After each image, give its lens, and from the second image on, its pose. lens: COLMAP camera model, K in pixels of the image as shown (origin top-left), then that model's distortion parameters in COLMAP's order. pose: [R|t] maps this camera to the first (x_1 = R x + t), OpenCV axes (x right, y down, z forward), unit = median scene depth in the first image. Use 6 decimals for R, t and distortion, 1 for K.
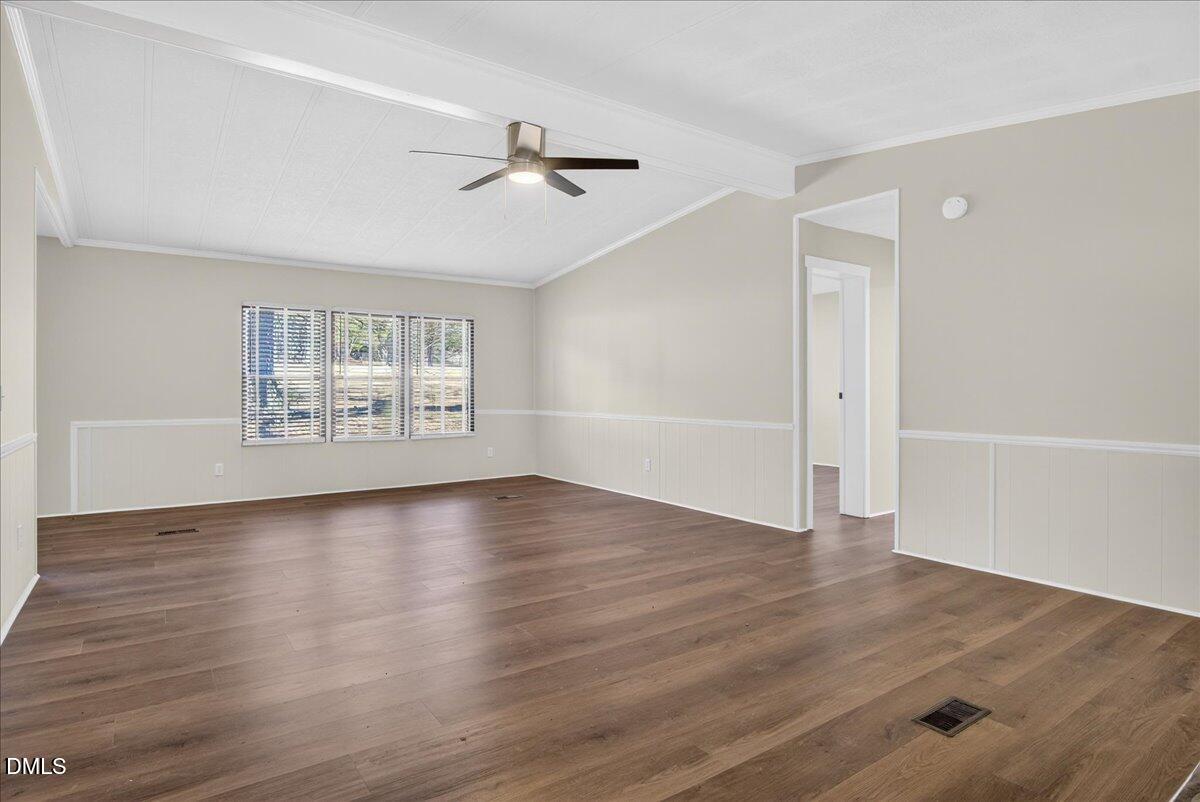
lens RADIAL K [[654.9, 0, 599.8], [0, 654.9, 401.4], [0, 0, 1]] dist [-0.024121, 0.000952]
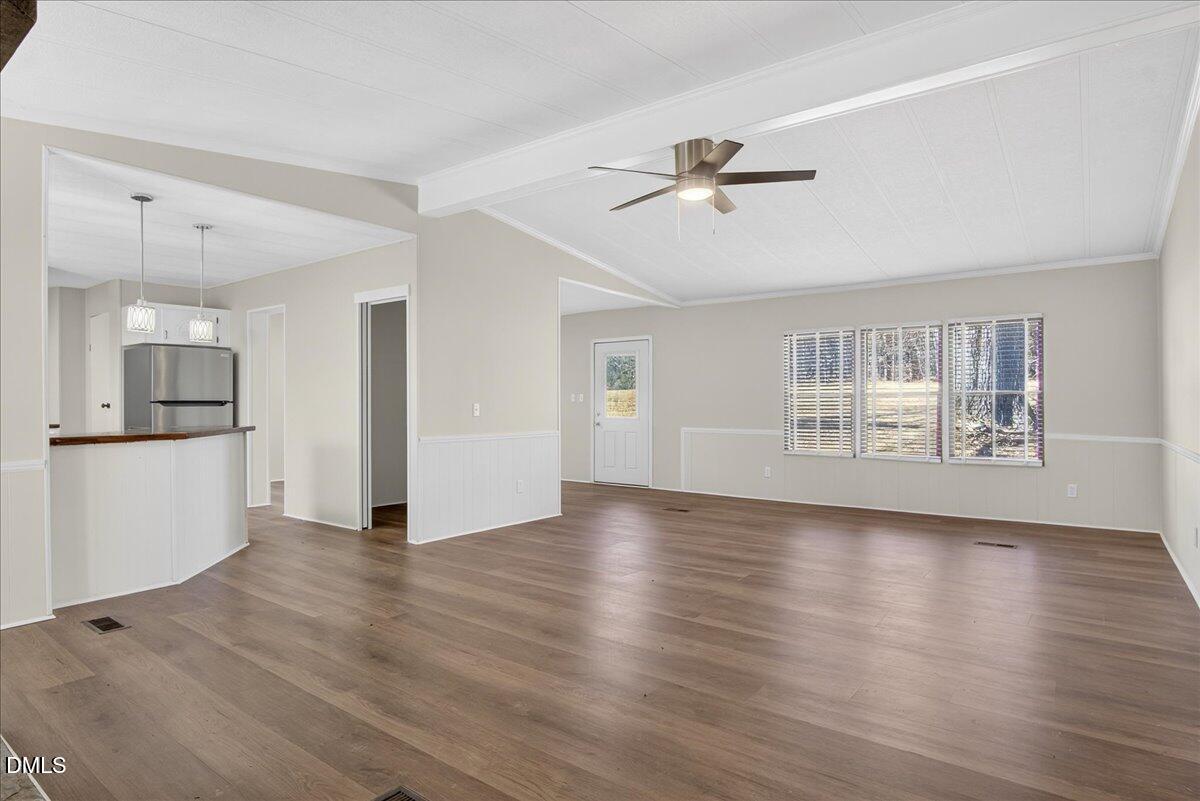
lens RADIAL K [[654.9, 0, 599.8], [0, 654.9, 400.9], [0, 0, 1]] dist [-0.024121, 0.000952]
pose [[0.301191, -0.004931, -0.953551, 0.583959], [-0.022024, 0.999684, -0.012126, -0.006623], [0.953309, 0.024653, 0.300987, 0.413131]]
